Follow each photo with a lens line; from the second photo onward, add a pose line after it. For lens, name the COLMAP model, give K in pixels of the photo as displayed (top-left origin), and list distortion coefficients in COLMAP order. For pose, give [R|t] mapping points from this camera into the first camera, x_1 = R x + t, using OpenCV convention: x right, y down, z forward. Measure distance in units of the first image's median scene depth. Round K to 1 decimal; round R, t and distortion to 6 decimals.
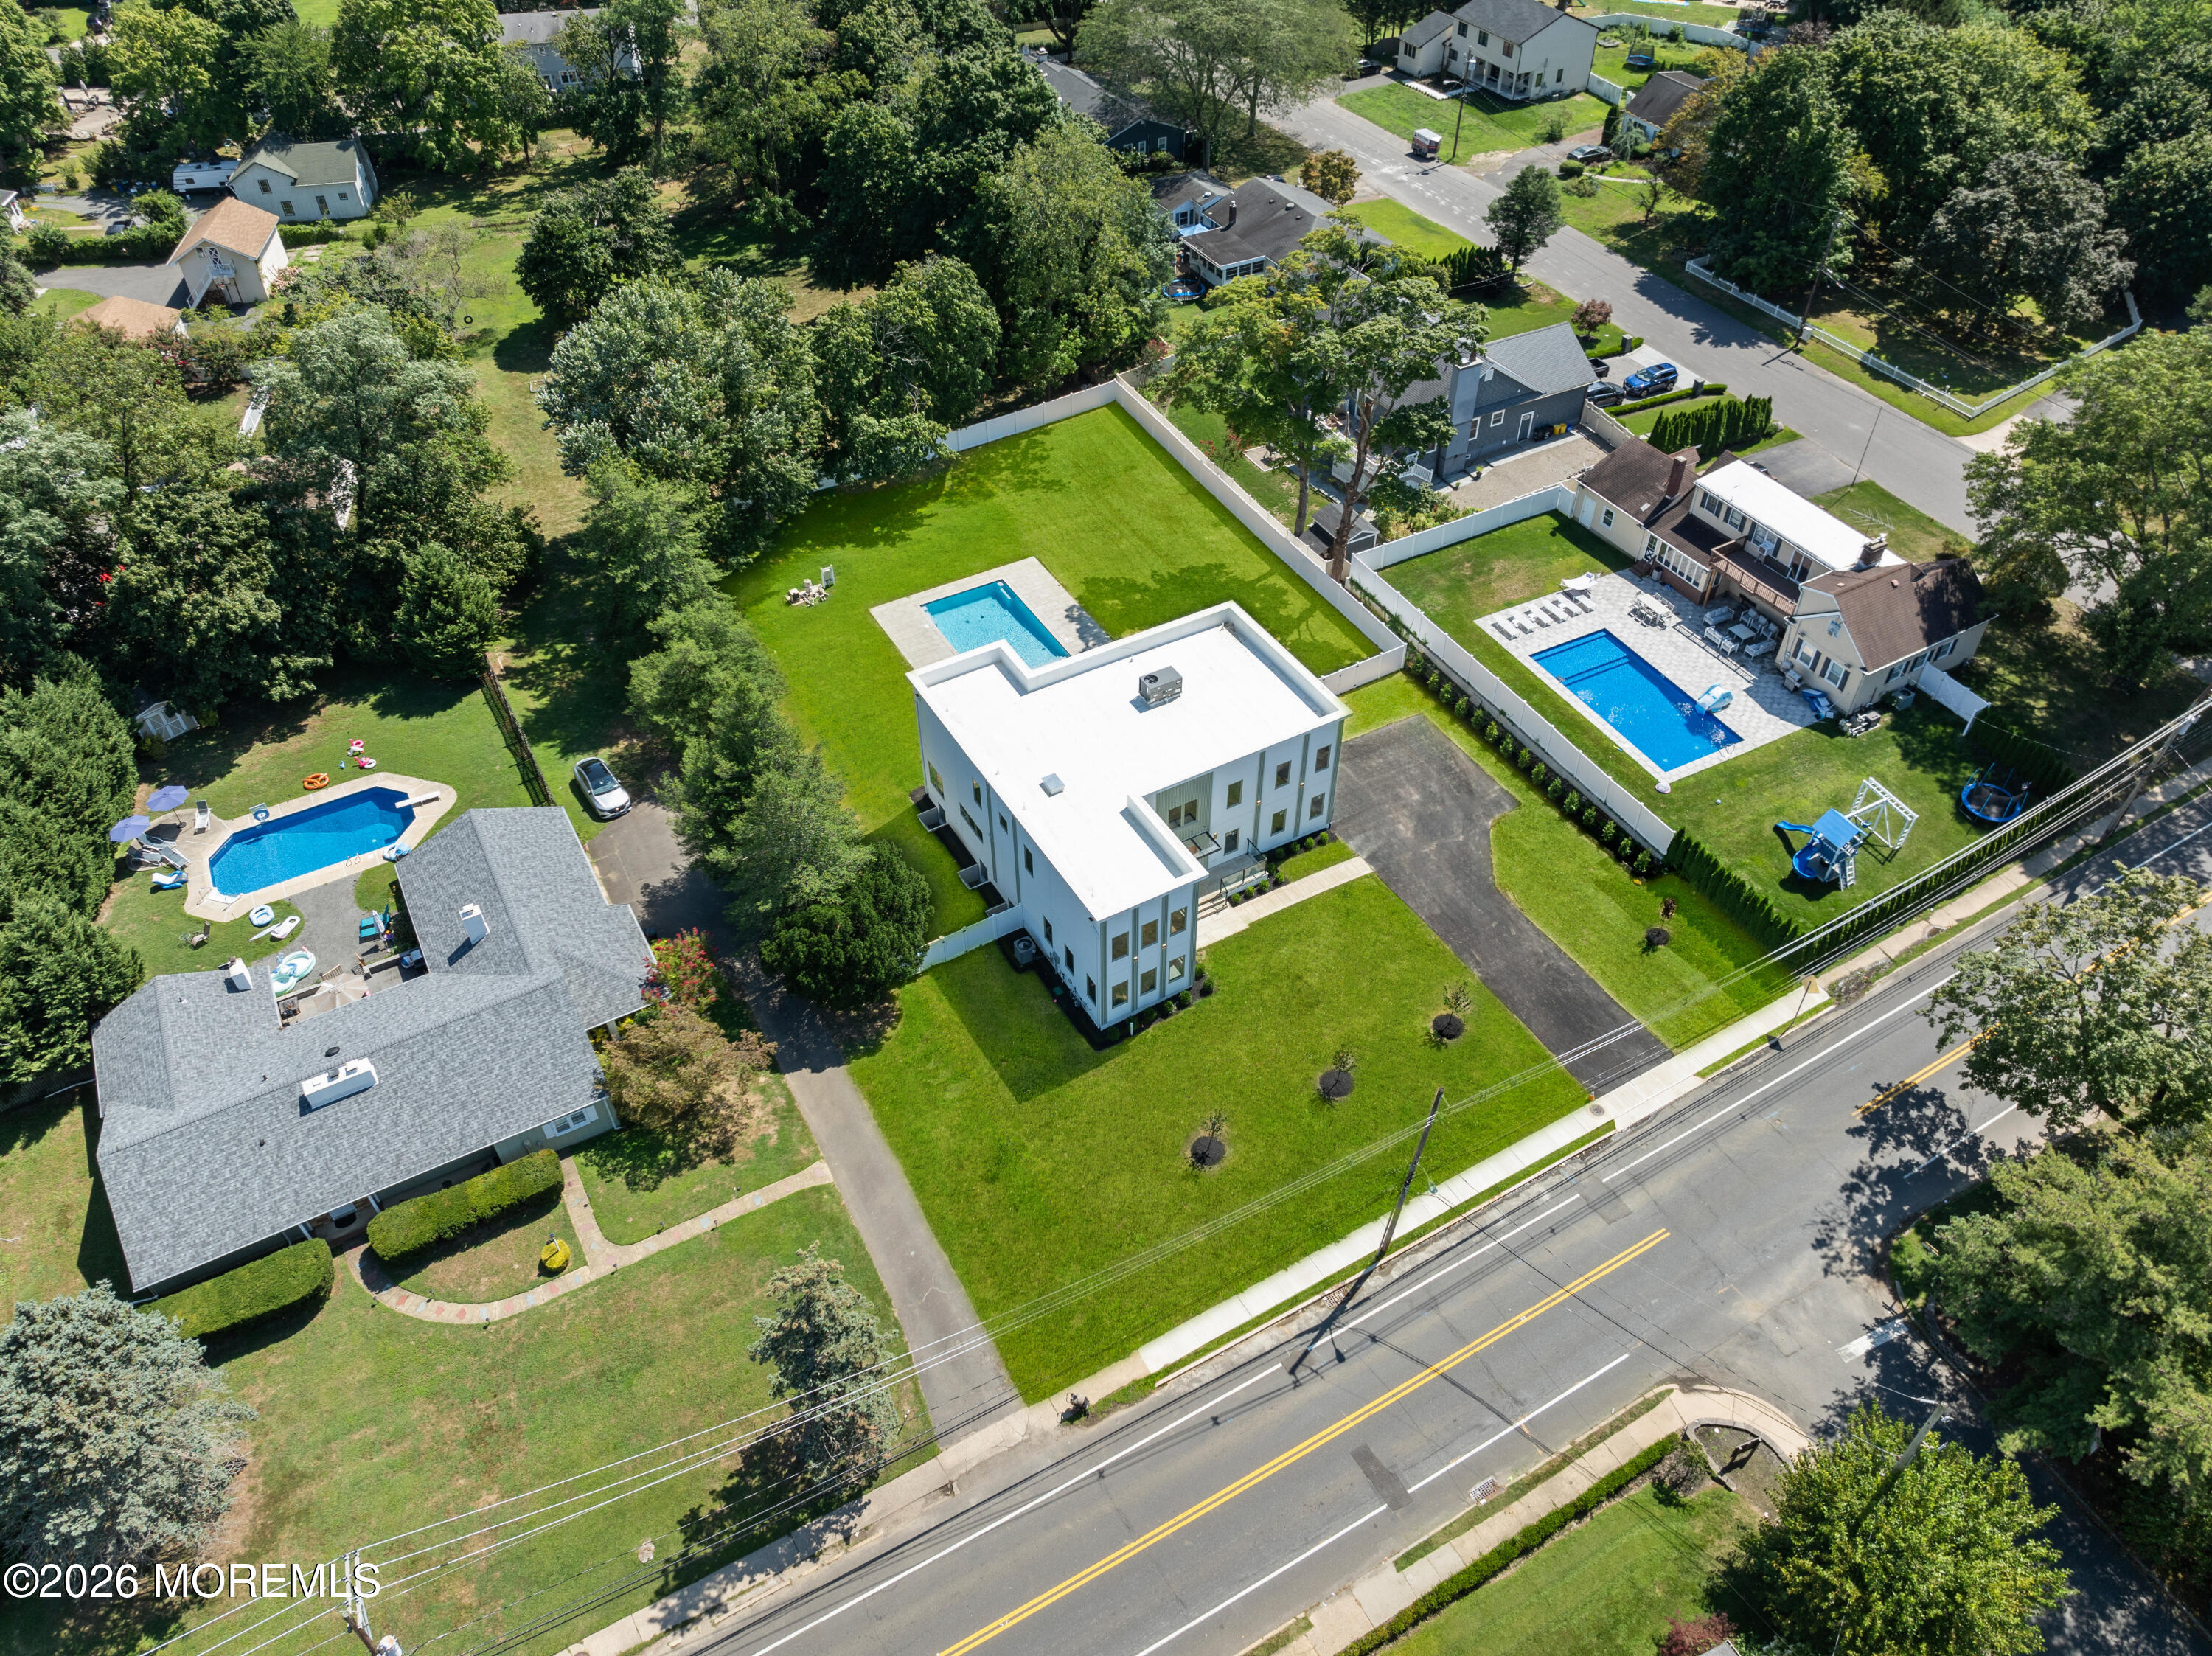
lens RADIAL K [[1554.5, 0, 1108.3], [0, 1554.5, 837.8], [0, 0, 1]] dist [-0.039154, 0.002493]
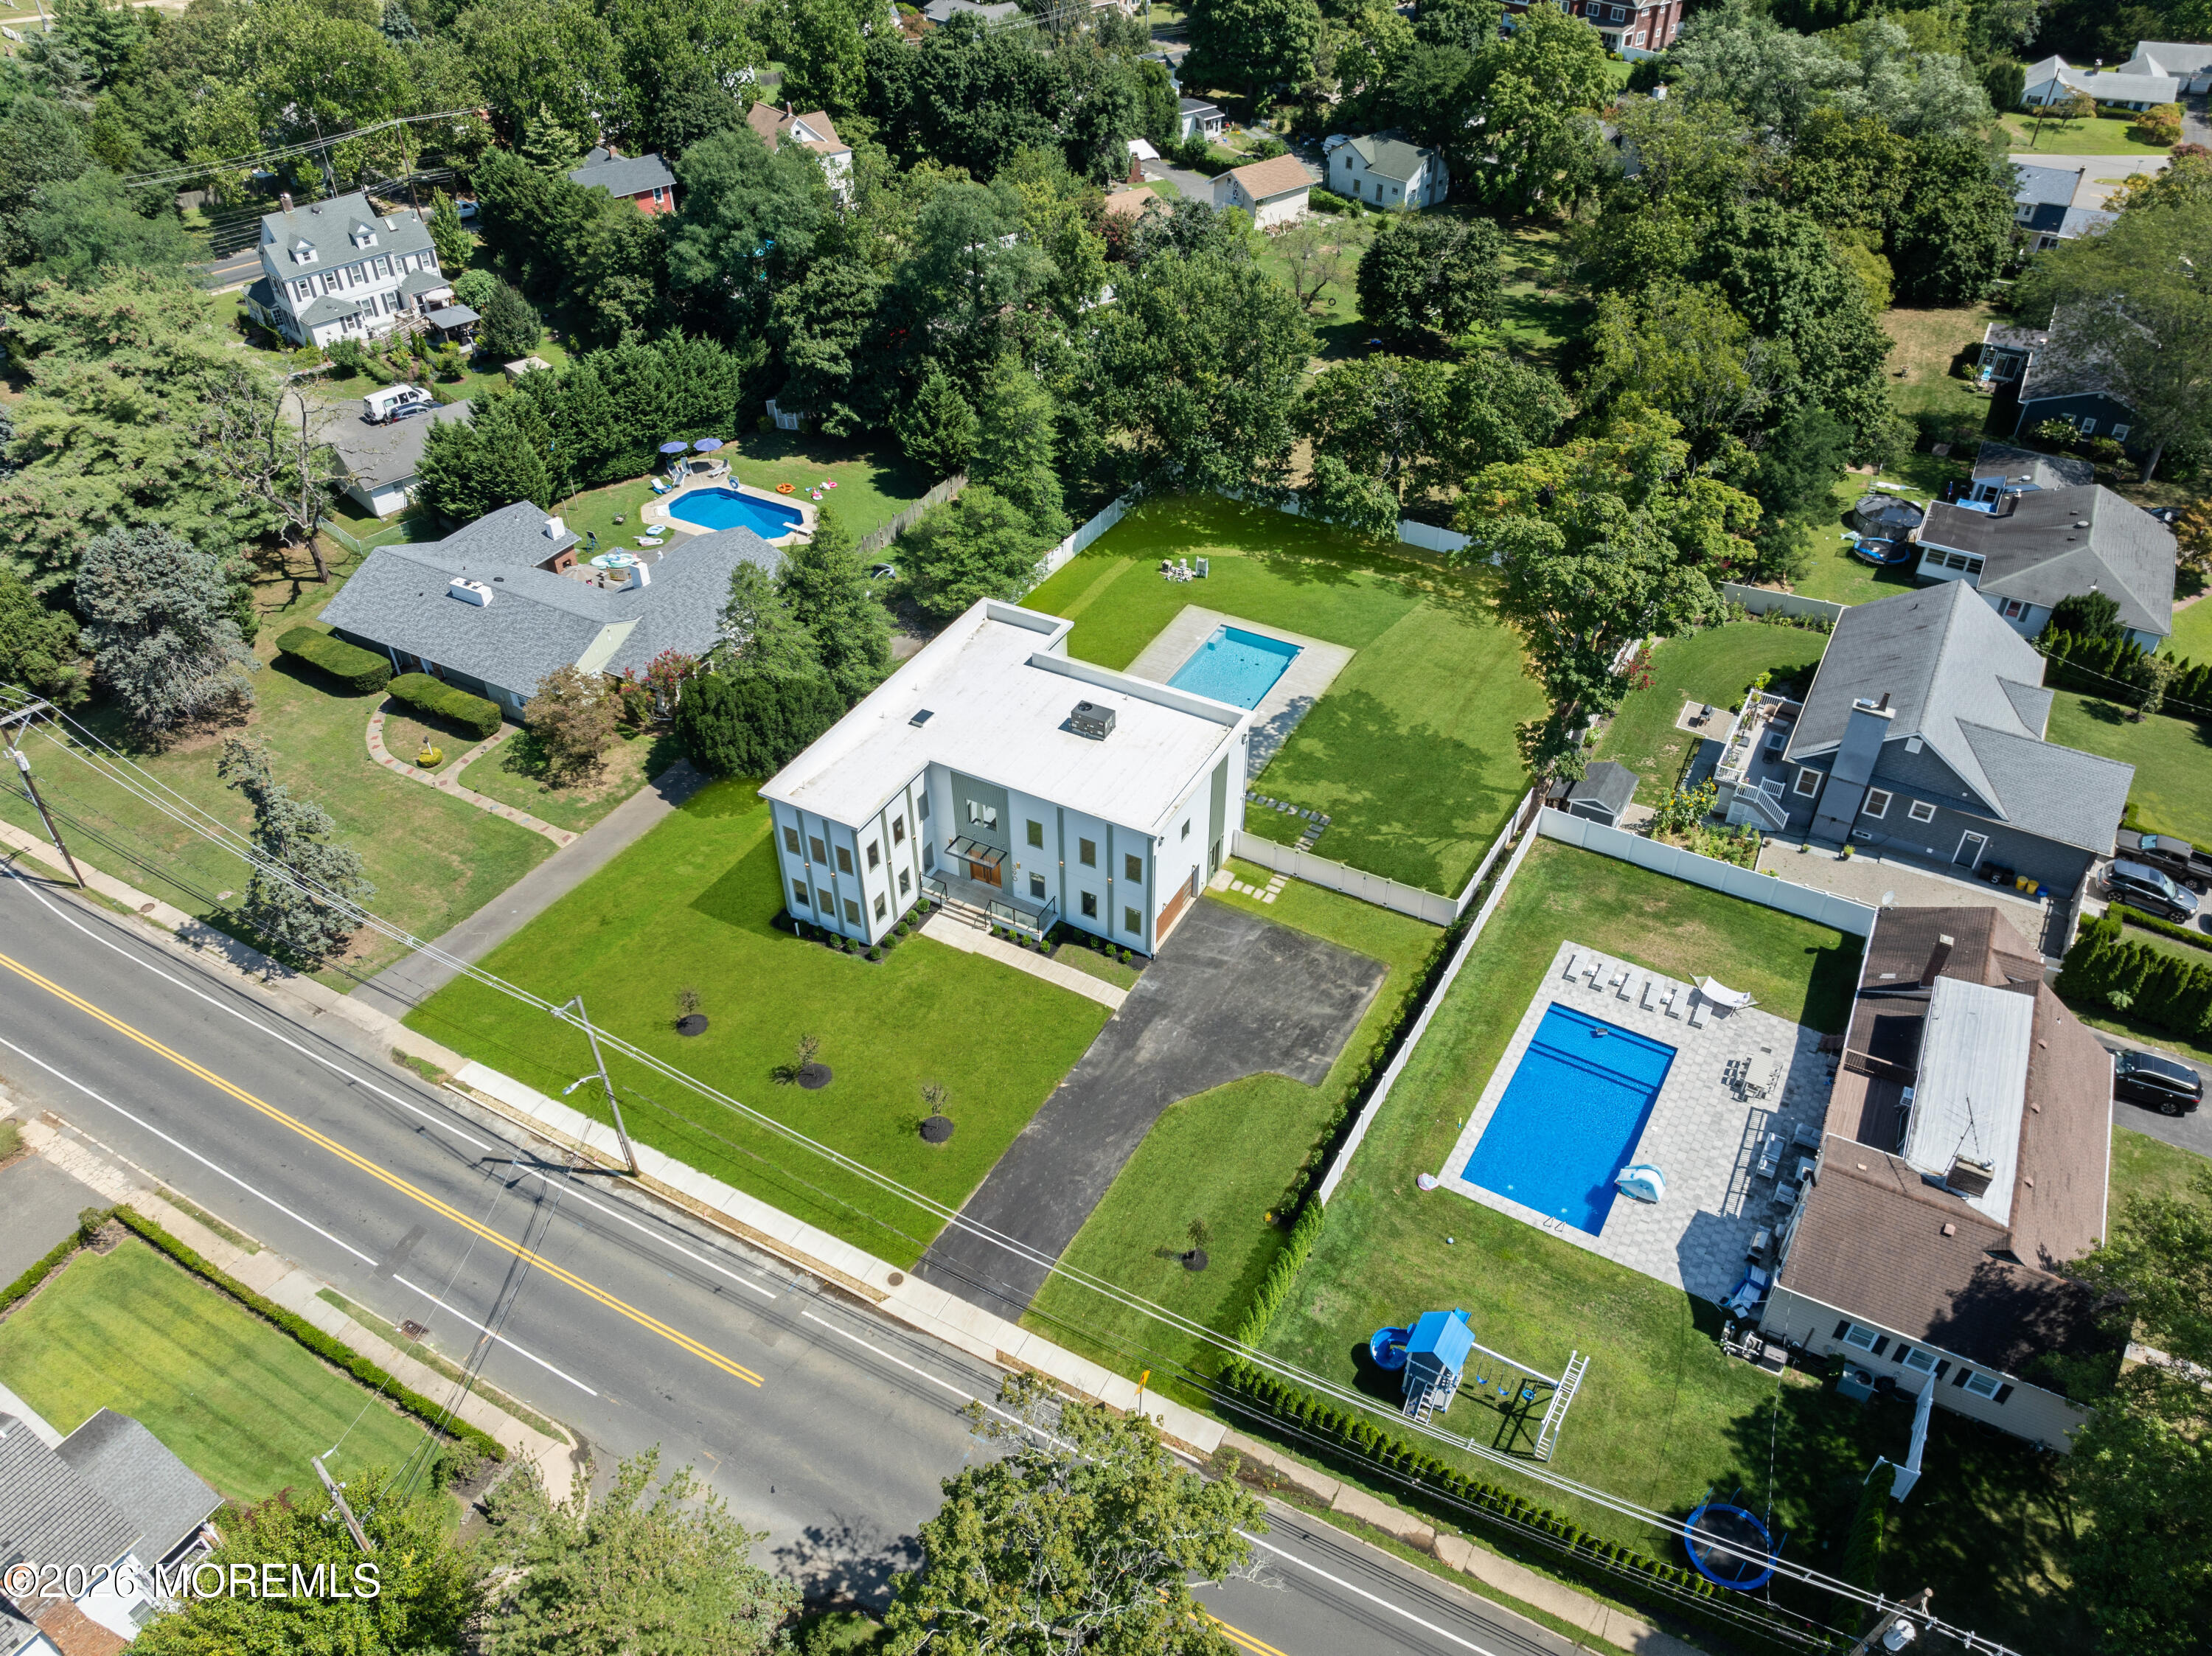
lens RADIAL K [[1554.5, 0, 1108.3], [0, 1554.5, 837.8], [0, 0, 1]] dist [-0.039154, 0.002493]
pose [[0.524114, 0.543774, -0.655450, 0.618252], [-0.591256, 0.786253, 0.179507, -0.189687], [0.612960, 0.293457, 0.733596, 0.266517]]
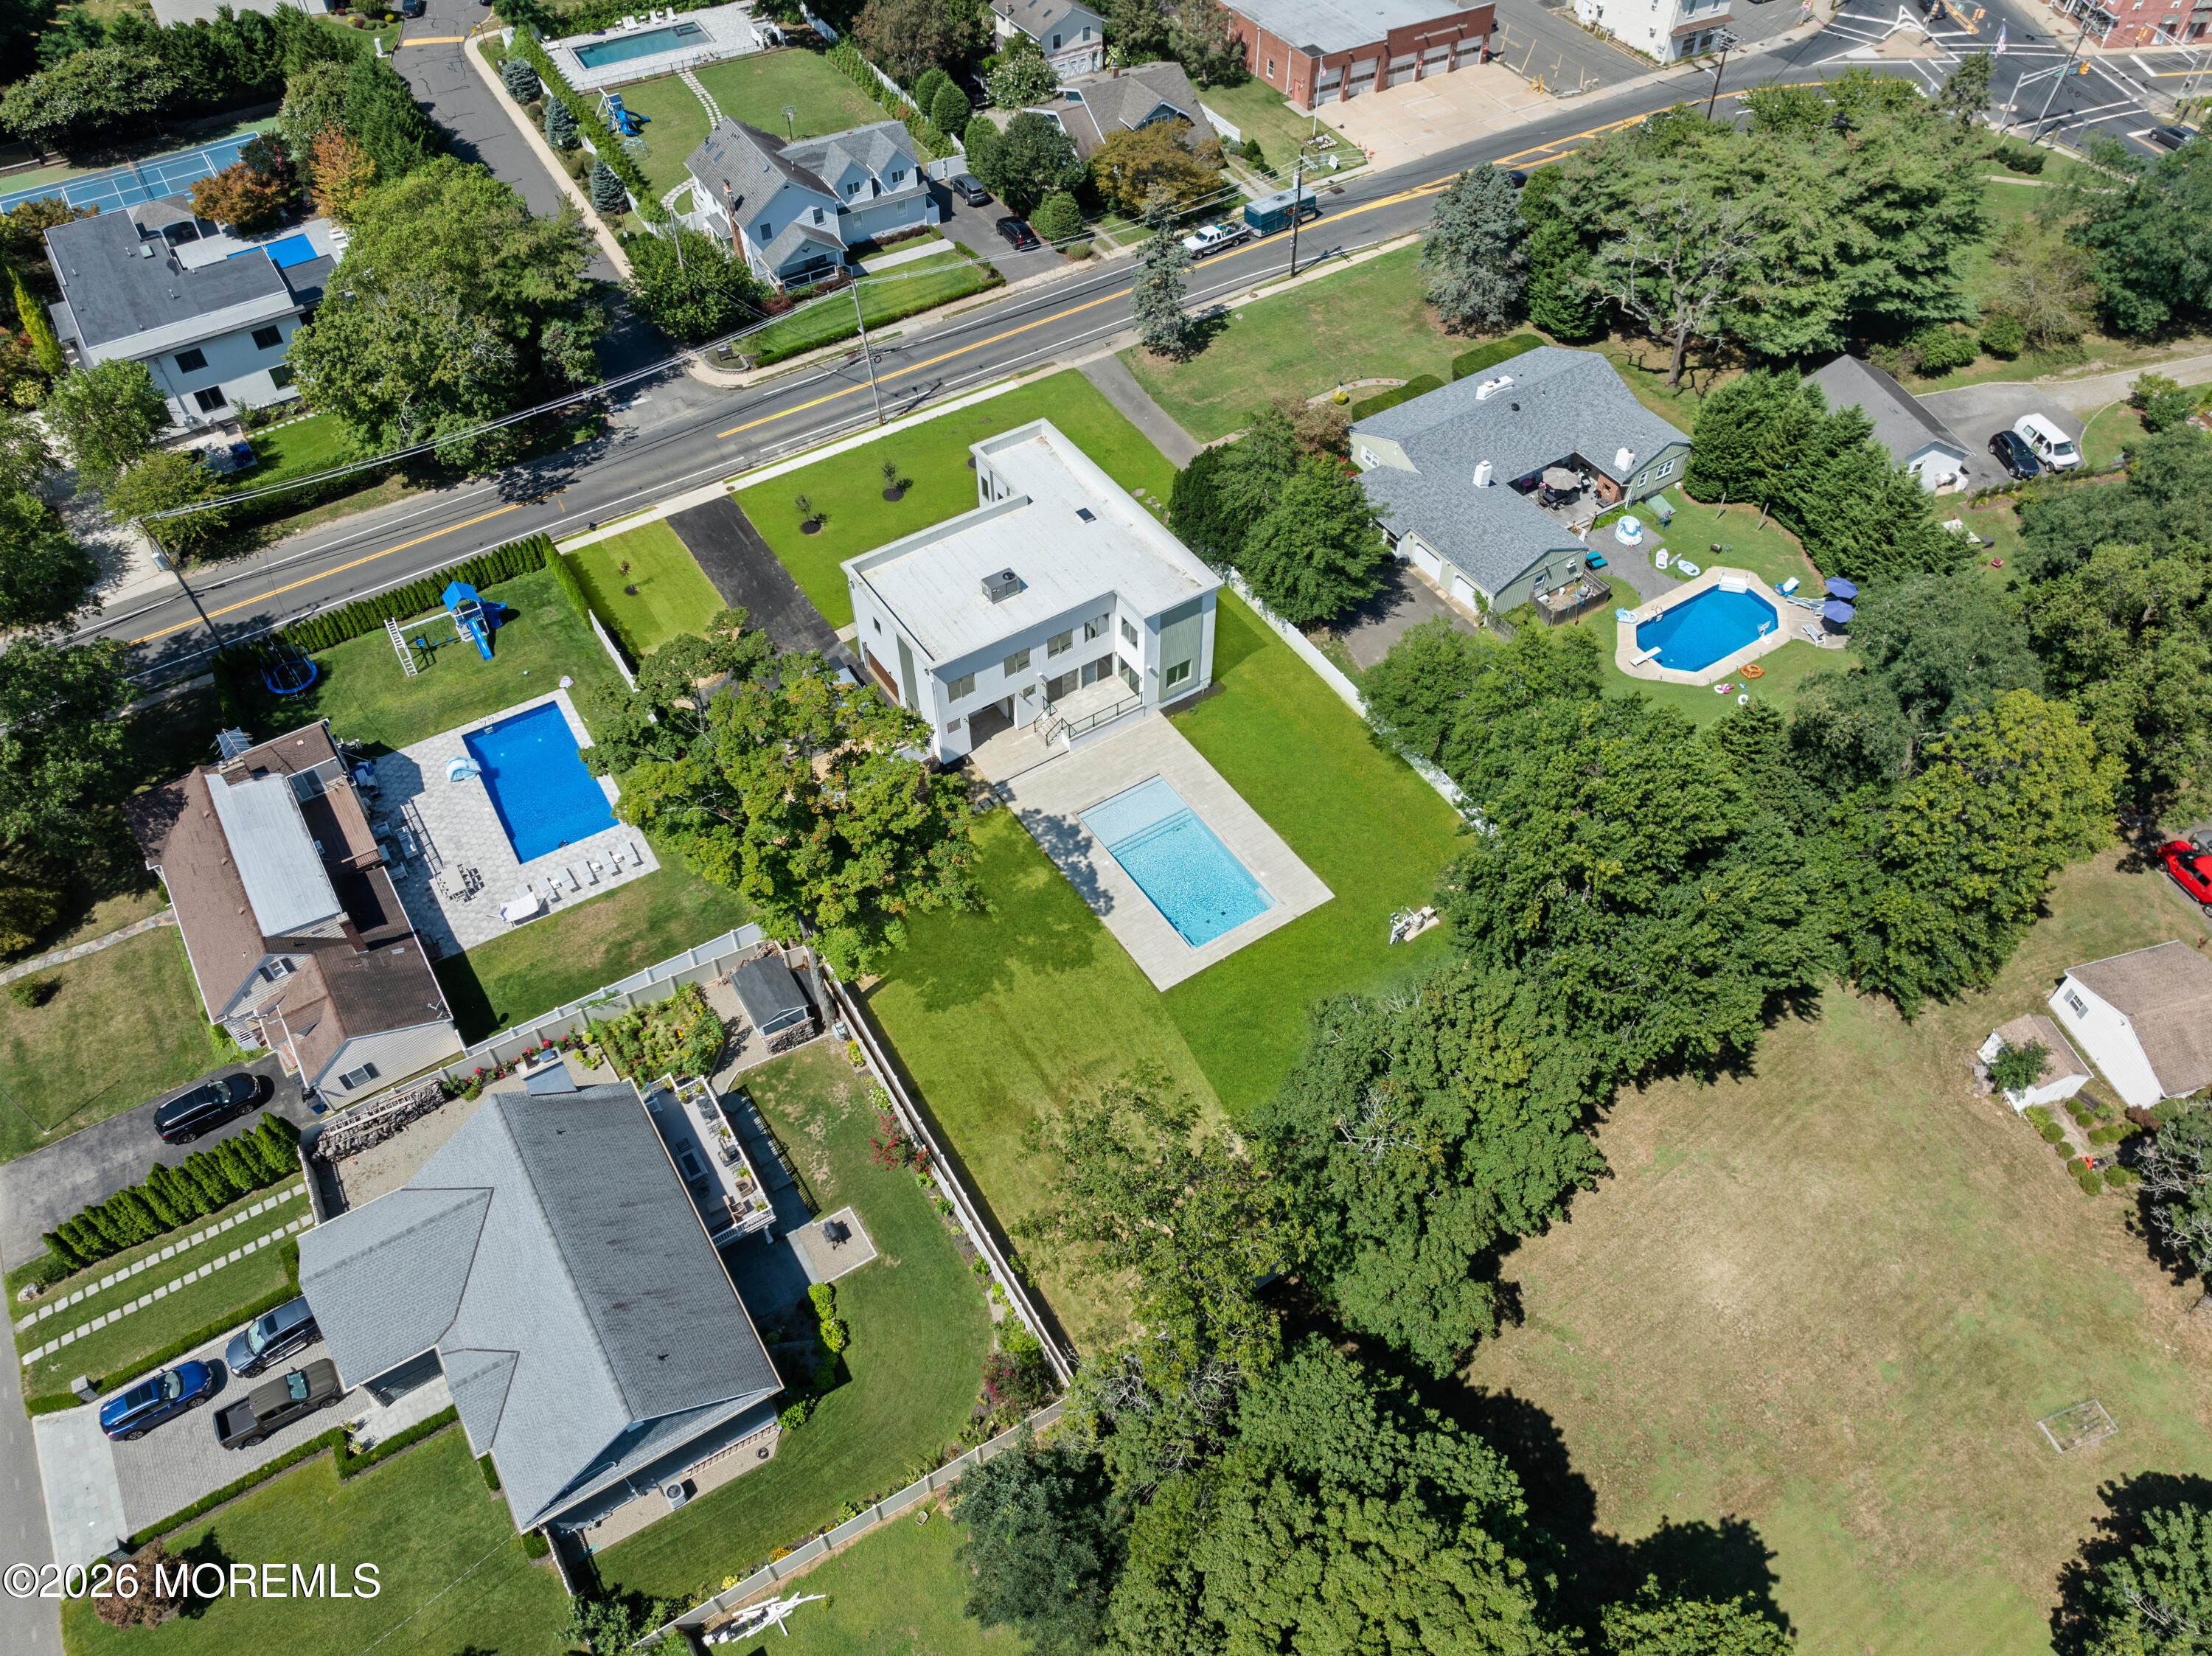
lens RADIAL K [[1554.5, 0, 1108.3], [0, 1554.5, 837.8], [0, 0, 1]] dist [-0.039154, 0.002493]
pose [[-0.998011, 0.052458, -0.034967, 0.003768], [-0.038251, -0.062955, 0.997283, -1.082633], [0.050114, 0.996637, 0.064836, 0.957831]]
